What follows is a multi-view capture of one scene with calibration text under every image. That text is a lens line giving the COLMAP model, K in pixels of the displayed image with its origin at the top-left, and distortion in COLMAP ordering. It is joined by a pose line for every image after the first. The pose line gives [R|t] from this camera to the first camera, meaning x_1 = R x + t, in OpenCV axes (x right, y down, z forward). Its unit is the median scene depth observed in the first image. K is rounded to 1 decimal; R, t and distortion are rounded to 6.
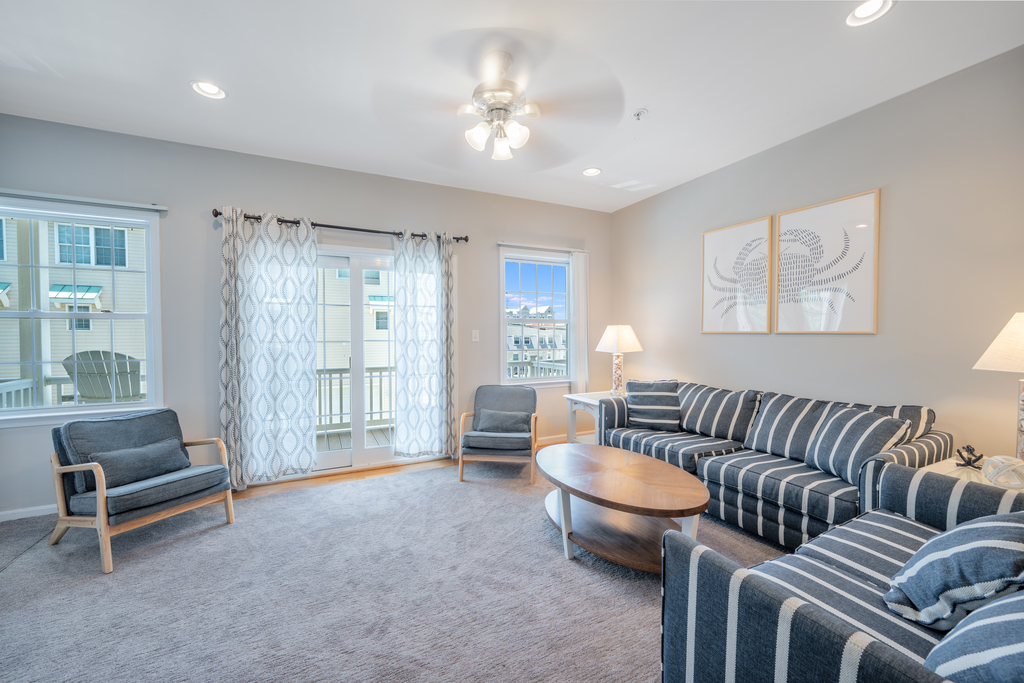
lens RADIAL K [[400.3, 0, 513.5], [0, 400.3, 343.8], [0, 0, 1]] dist [-0.002763, -0.000604]
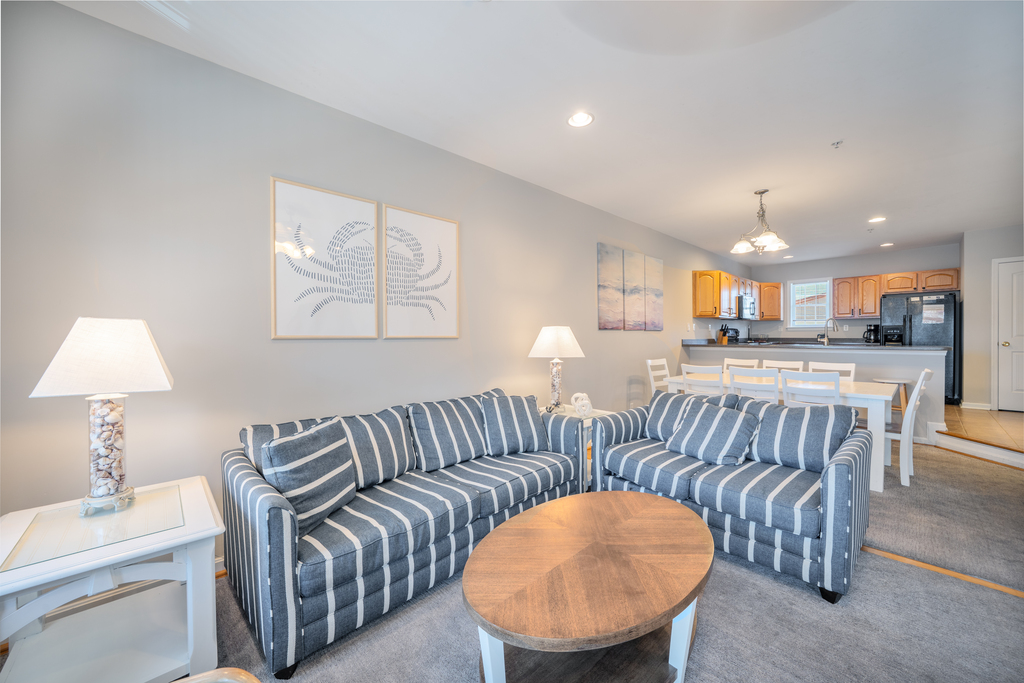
lens RADIAL K [[400.3, 0, 514.5], [0, 400.3, 338.6], [0, 0, 1]] dist [-0.002763, -0.000604]
pose [[-0.306757, 0.001474, 0.951787, -0.251574], [0.033564, 0.999394, 0.009270, -0.022645], [-0.951196, 0.034789, -0.306621, 0.935430]]
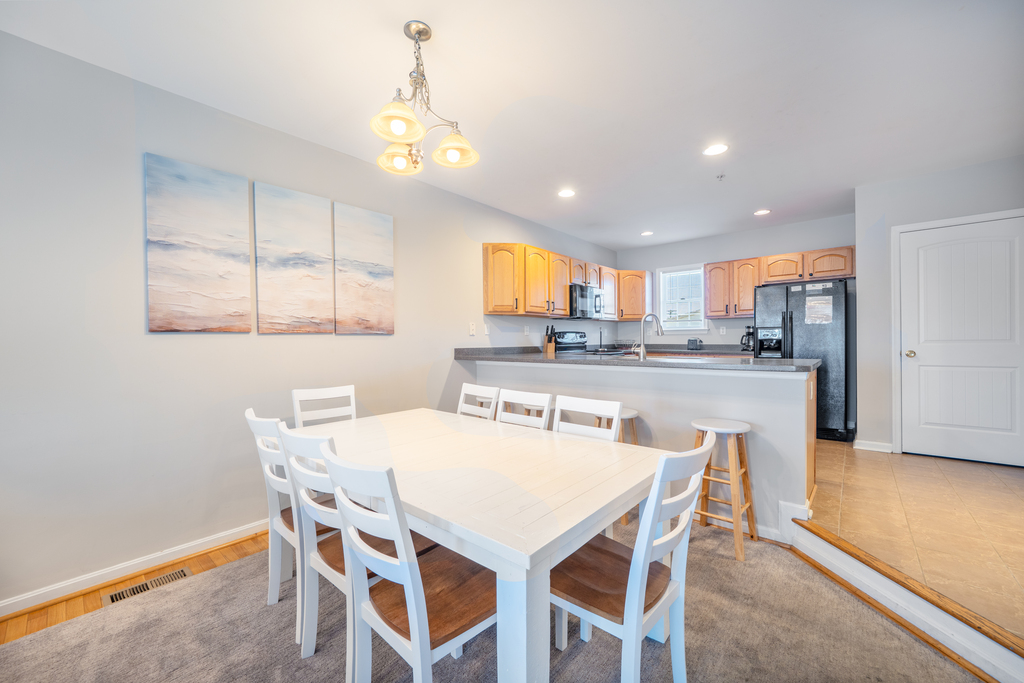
lens RADIAL K [[400.3, 0, 513.6], [0, 400.3, 341.9], [0, 0, 1]] dist [-0.002763, -0.000604]
pose [[-0.394211, 0.005622, 0.919003, 0.111670], [0.036144, 0.999302, 0.009391, 0.000499], [-0.918309, 0.036919, -0.394139, -0.050861]]
